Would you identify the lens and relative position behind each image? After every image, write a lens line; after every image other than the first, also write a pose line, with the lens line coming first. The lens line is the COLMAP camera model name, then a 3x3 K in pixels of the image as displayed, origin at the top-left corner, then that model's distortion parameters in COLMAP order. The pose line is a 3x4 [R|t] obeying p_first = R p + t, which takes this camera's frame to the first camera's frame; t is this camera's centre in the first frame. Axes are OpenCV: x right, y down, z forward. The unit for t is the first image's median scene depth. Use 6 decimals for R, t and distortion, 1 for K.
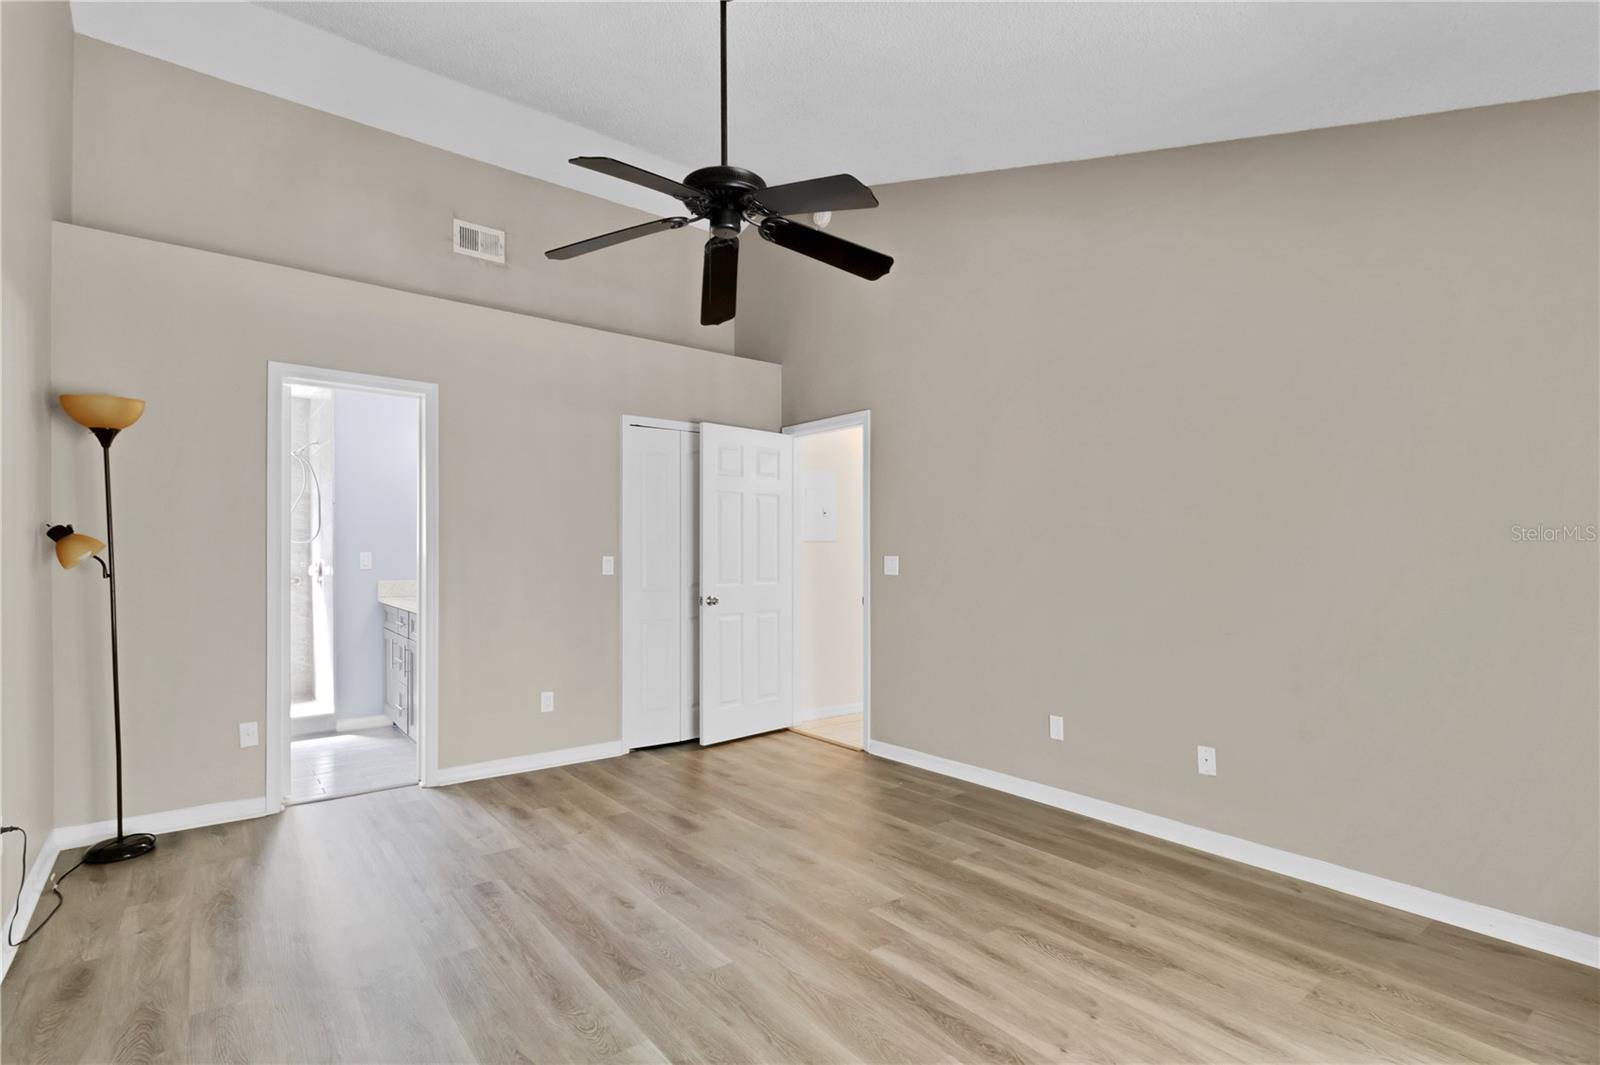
lens RADIAL K [[760.3, 0, 806.4], [0, 760.3, 548.3], [0, 0, 1]] dist [0.001178, -0.000053]
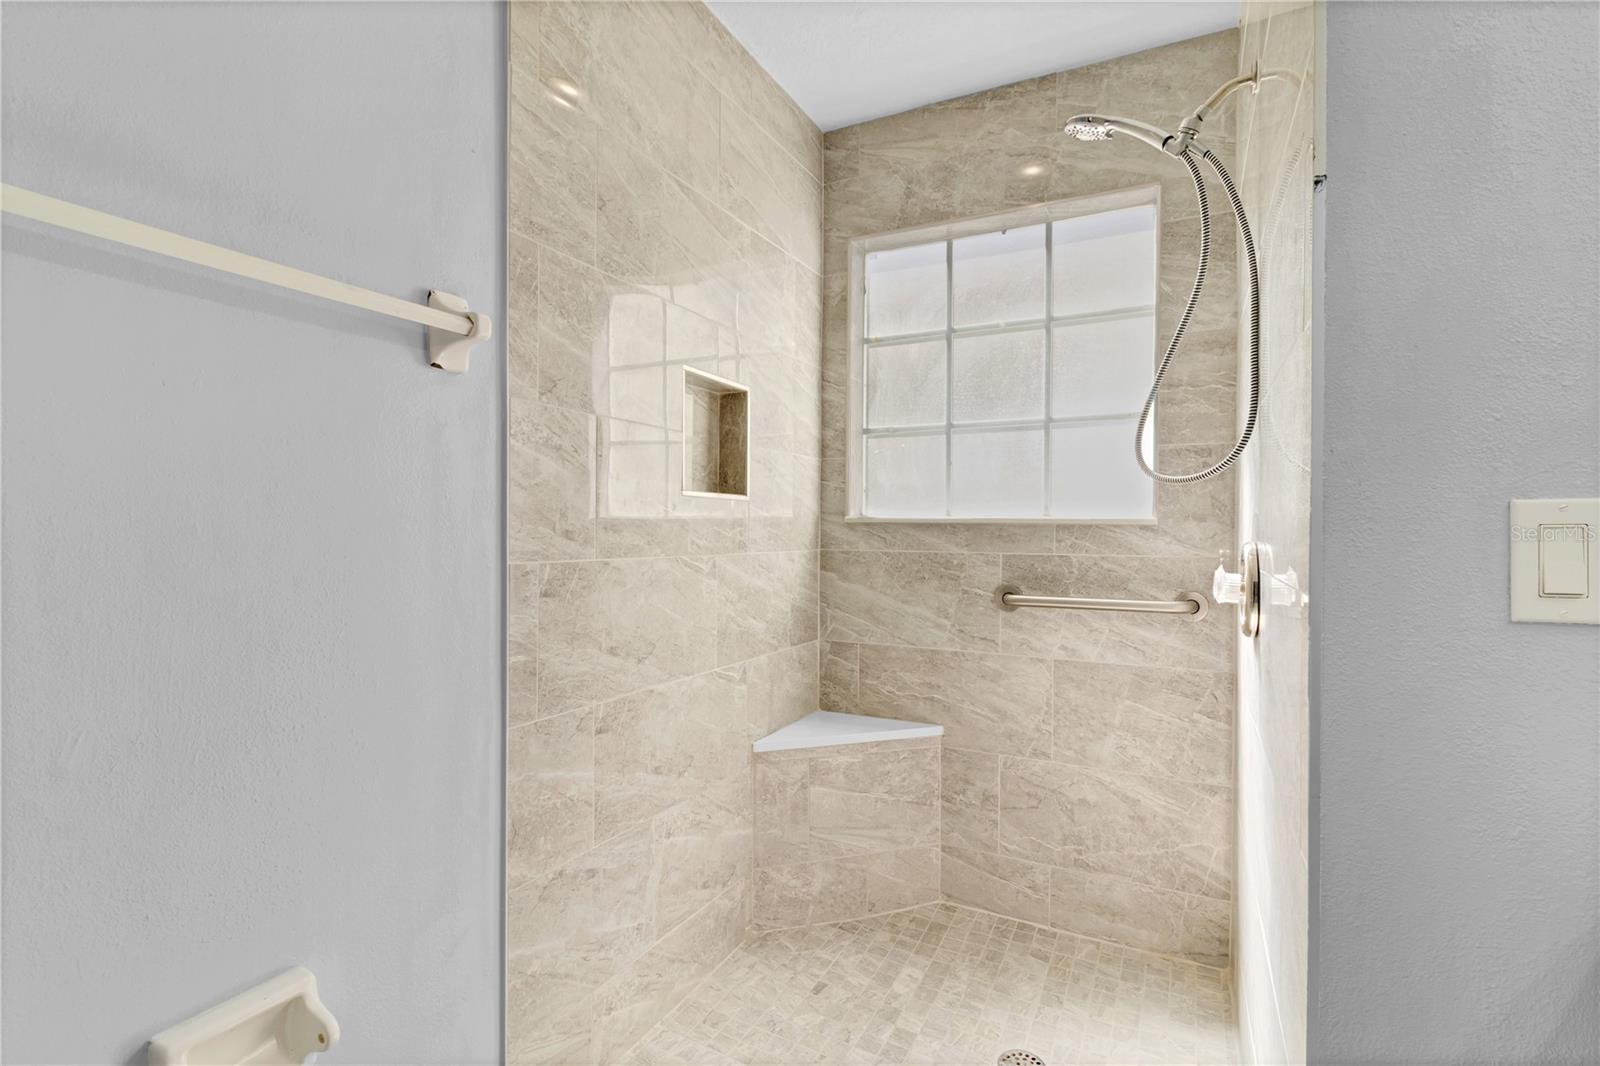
lens RADIAL K [[760.3, 0, 798.2], [0, 760.3, 537.1], [0, 0, 1]] dist [0.001178, -0.000053]
pose [[0.411902, 0.012425, -0.911143, -0.534762], [-0.002380, 0.999918, 0.012560, 0.011763], [0.911225, -0.003005, 0.411898, 0.857427]]
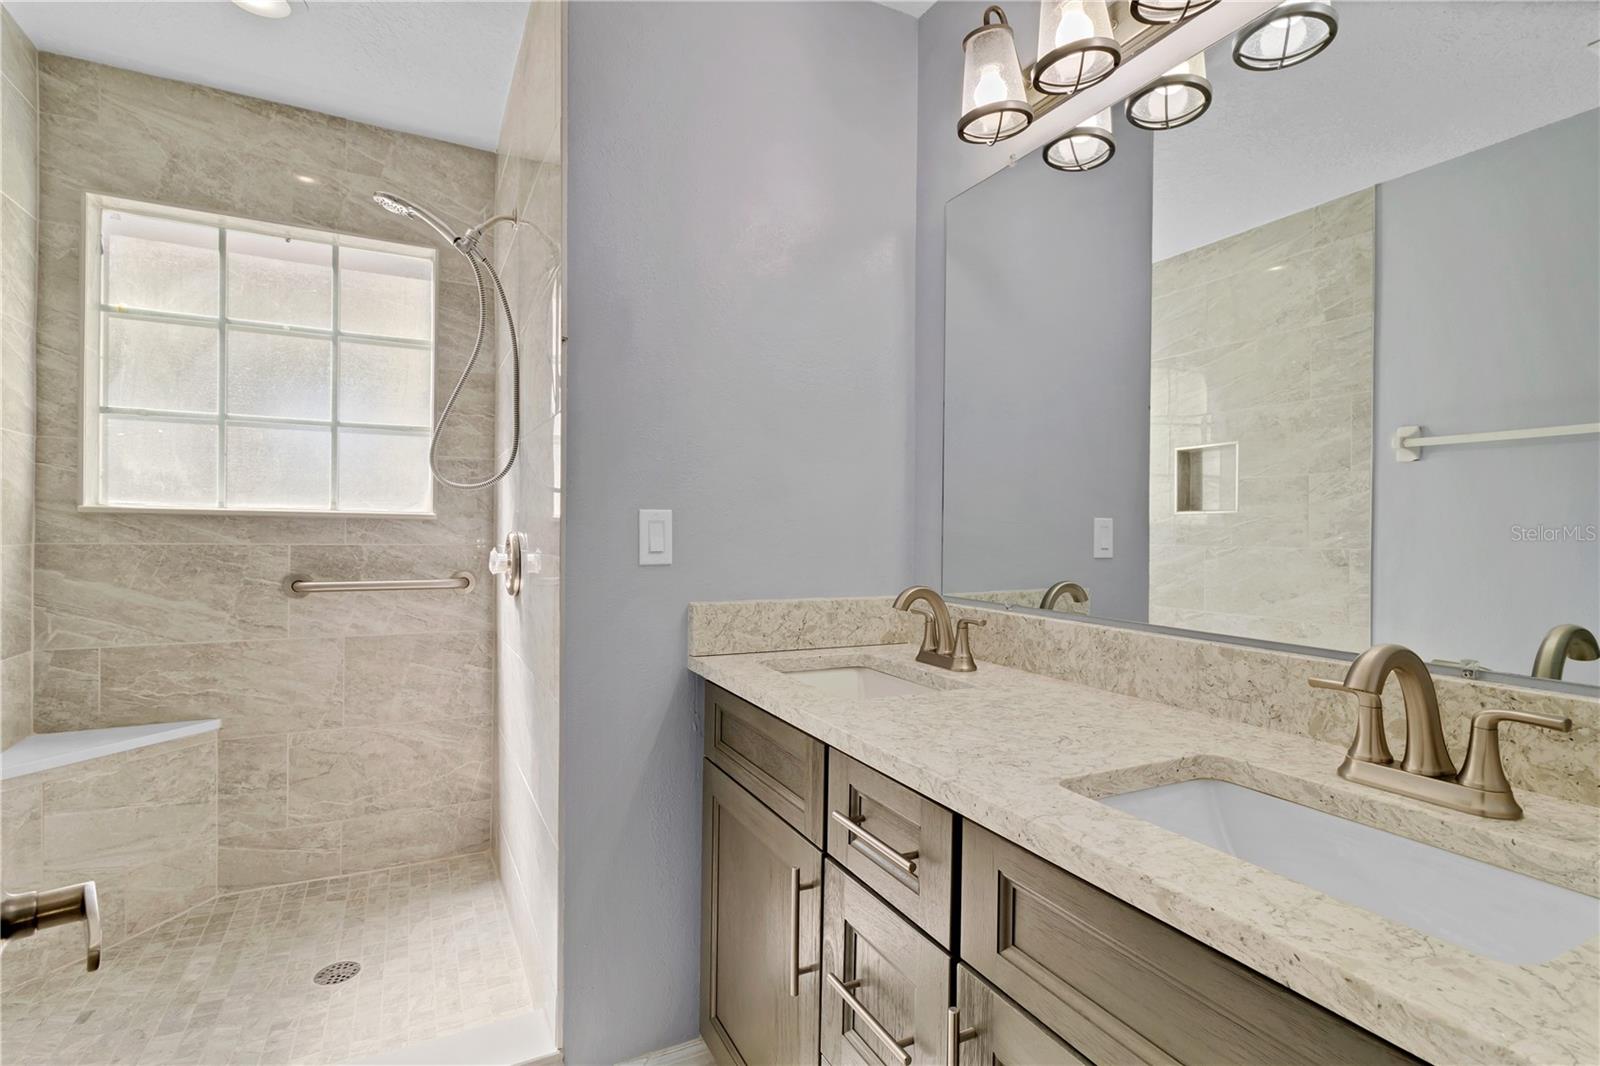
lens RADIAL K [[760.3, 0, 799.1], [0, 760.3, 532.1], [0, 0, 1]] dist [0.001178, -0.000053]
pose [[0.979143, 0.011492, -0.202848, -0.483701], [-0.010603, 0.999929, 0.005469, 0.012965], [0.202896, -0.003204, 0.979195, 0.748532]]
